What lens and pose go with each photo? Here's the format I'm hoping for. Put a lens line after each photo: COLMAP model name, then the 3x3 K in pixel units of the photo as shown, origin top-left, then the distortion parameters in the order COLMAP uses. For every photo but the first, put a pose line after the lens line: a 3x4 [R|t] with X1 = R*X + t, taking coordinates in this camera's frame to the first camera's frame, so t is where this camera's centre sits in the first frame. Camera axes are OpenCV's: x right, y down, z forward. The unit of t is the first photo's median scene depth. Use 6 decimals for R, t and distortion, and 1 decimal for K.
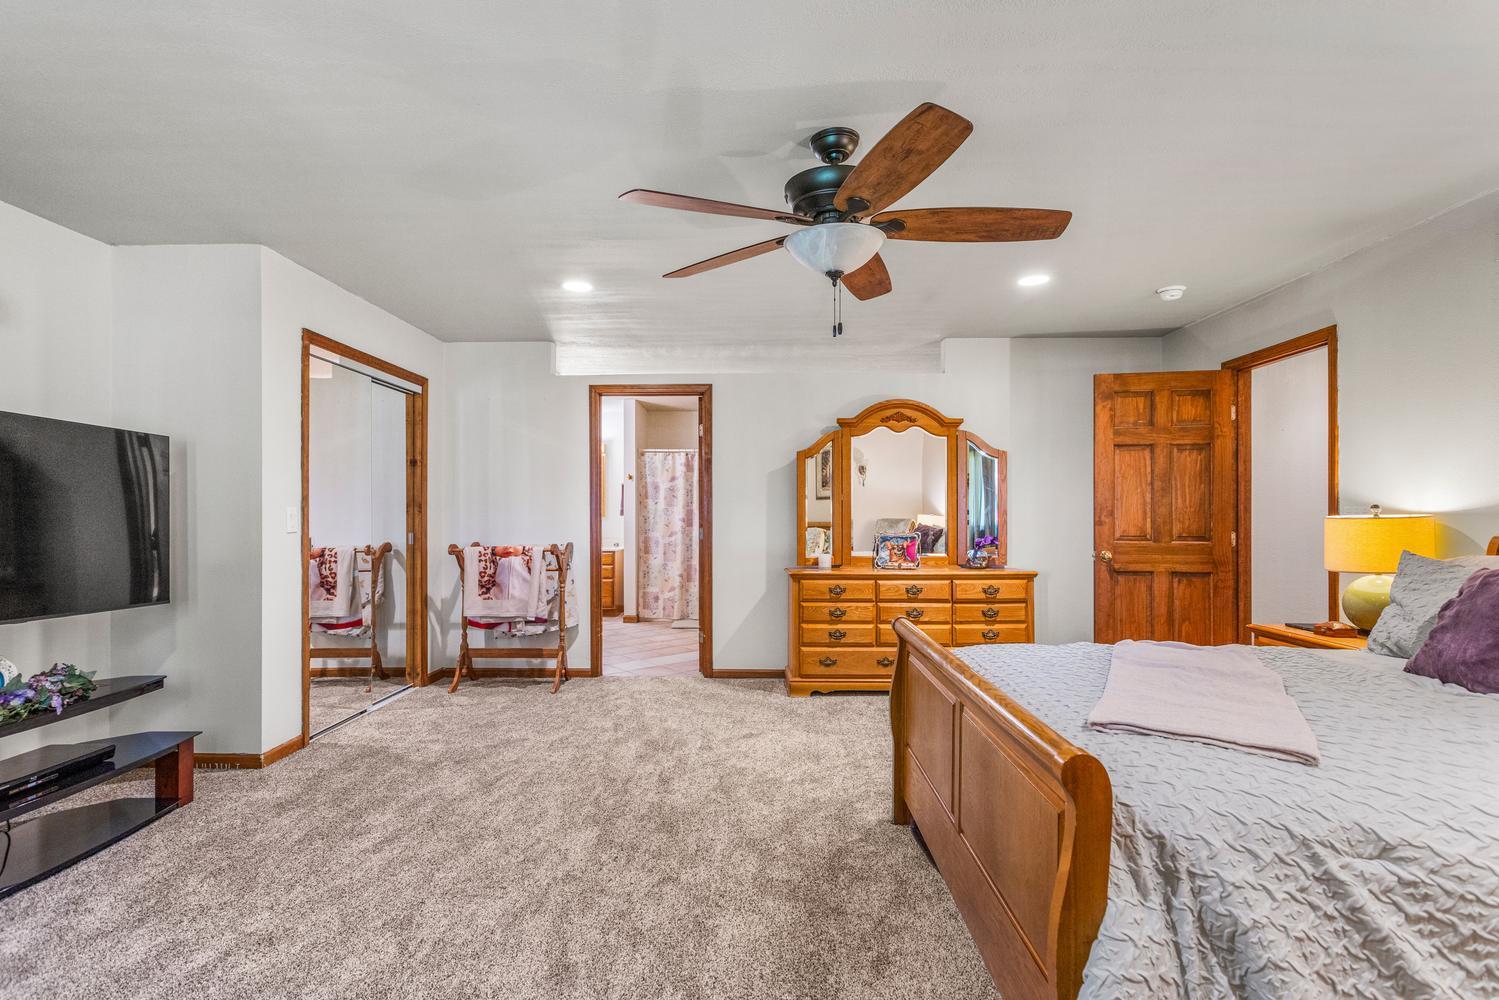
lens RADIAL K [[728.4, 0, 749.5], [0, 728.4, 505.4], [0, 0, 1]] dist [0.000614, 0.001305]
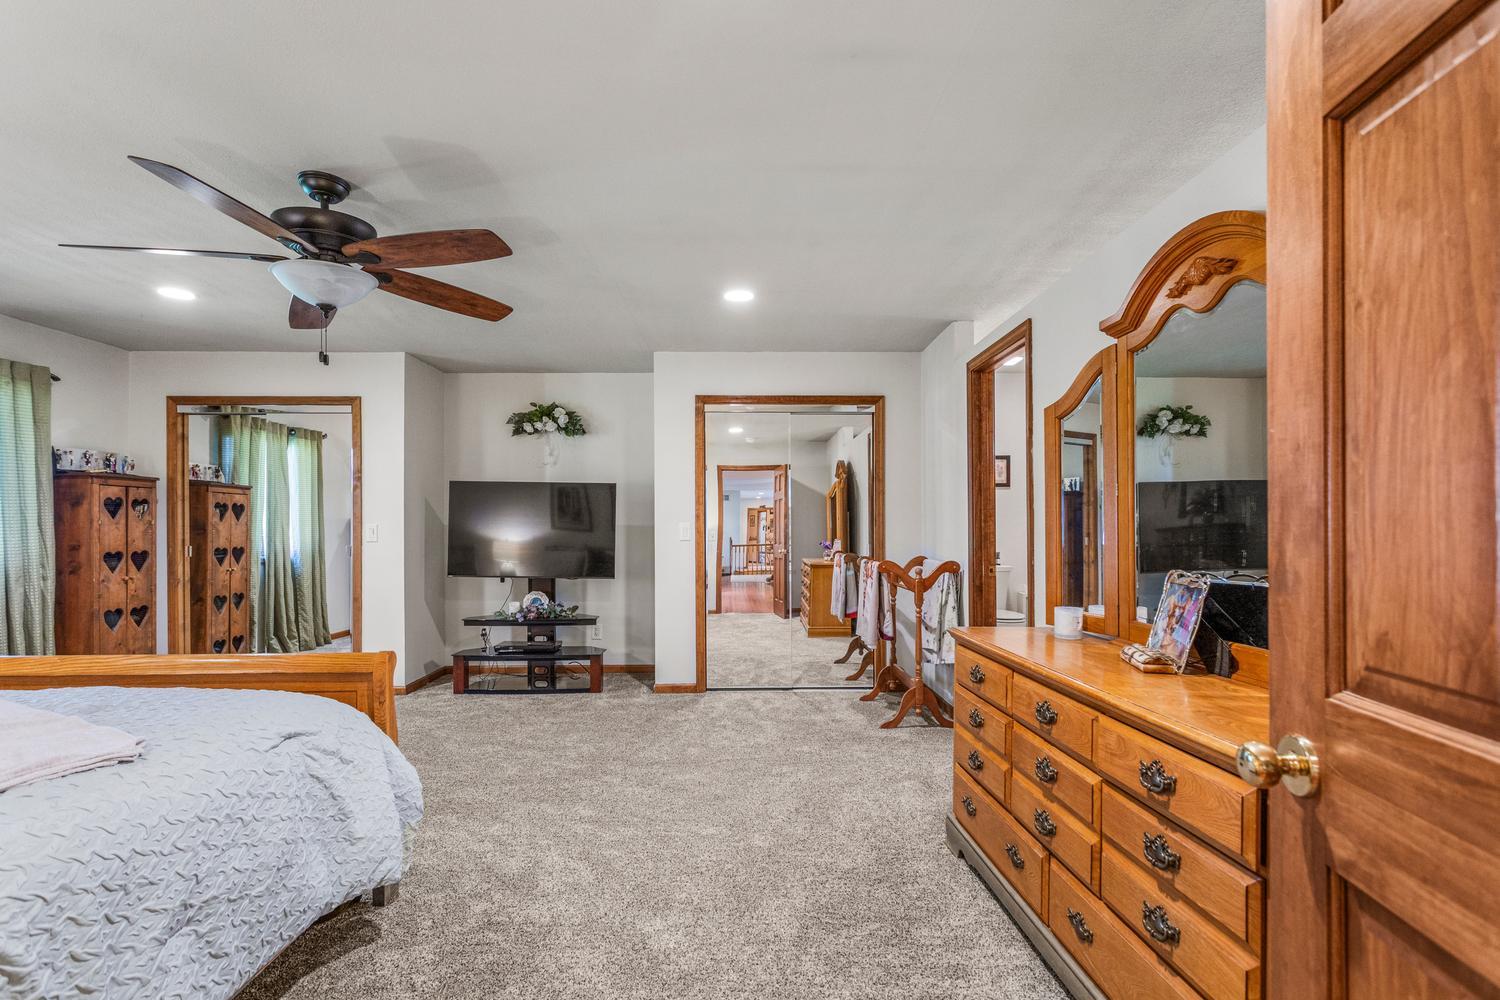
lens RADIAL K [[728.9, 0, 750.0], [0, 728.9, 505.4], [0, 0, 1]] dist [0.000614, 0.001305]
pose [[0.049996, -0.027683, -0.998366, 0.802603], [0.006592, 0.999603, -0.027387, 0.010486], [0.998728, -0.005212, 0.050159, 1.029952]]
